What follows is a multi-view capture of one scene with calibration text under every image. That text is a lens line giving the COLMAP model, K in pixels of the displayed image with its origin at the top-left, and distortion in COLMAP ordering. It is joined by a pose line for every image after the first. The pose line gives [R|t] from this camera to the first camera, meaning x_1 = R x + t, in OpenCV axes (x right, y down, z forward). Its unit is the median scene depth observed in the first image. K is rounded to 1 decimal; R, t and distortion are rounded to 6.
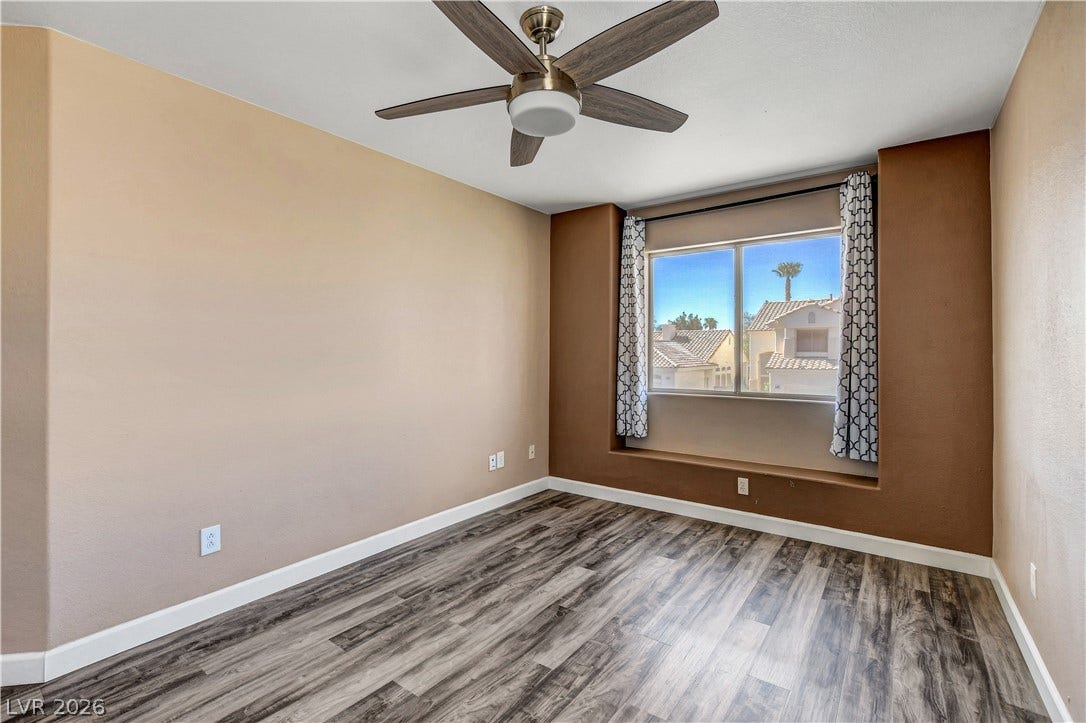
lens RADIAL K [[472.2, 0, 552.3], [0, 472.2, 352.9], [0, 0, 1]] dist [0.010391, 0.000210]
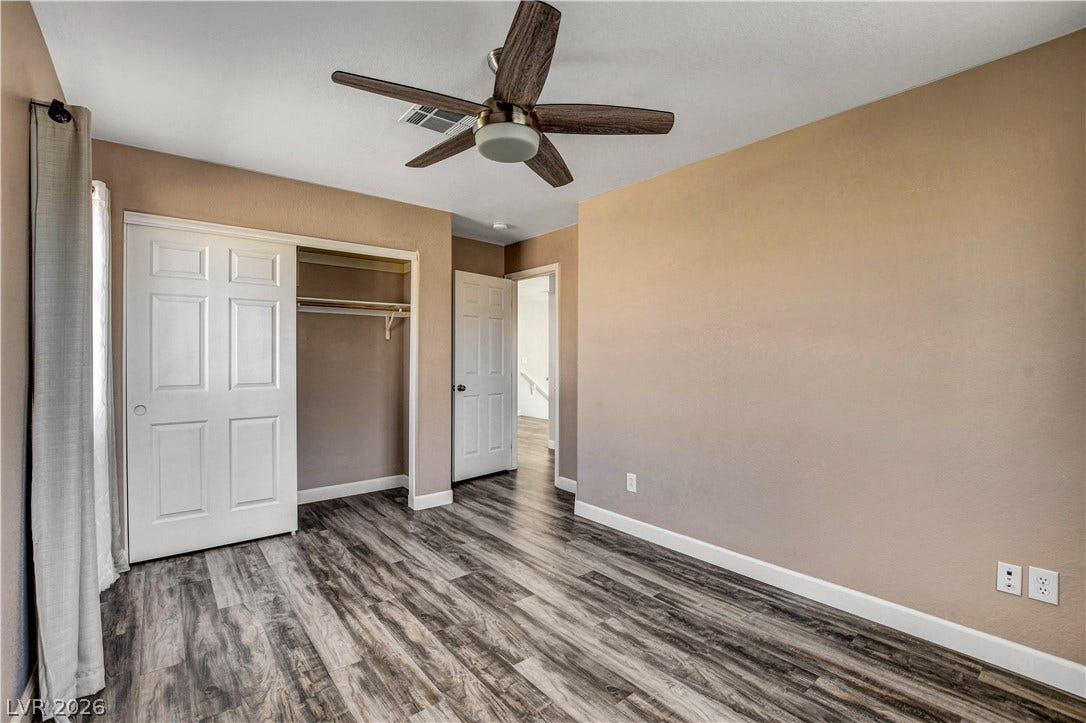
lens RADIAL K [[487.7, 0, 539.3], [0, 487.7, 354.8], [0, 0, 1]] dist [-0.026982, 0.000633]
pose [[-0.240163, -0.001817, -0.970731, 0.765837], [-0.003404, 0.999994, -0.001030, -0.009119], [0.970727, 0.003057, -0.240167, 0.988676]]
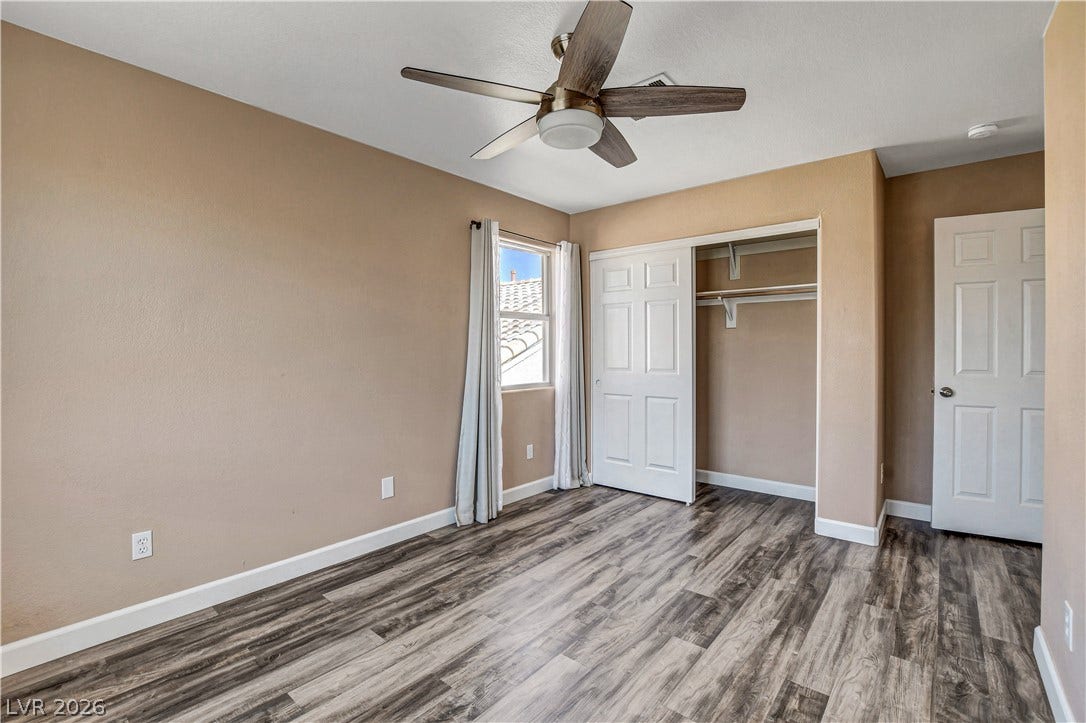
lens RADIAL K [[497.7, 0, 546.7], [0, 497.7, 352.4], [0, 0, 1]] dist [-0.020632, 0.001080]
pose [[-0.997705, 0.004198, 0.067586, -0.033265], [0.004843, 0.999944, 0.009371, -0.003177], [-0.067543, 0.009677, -0.997669, 1.570646]]
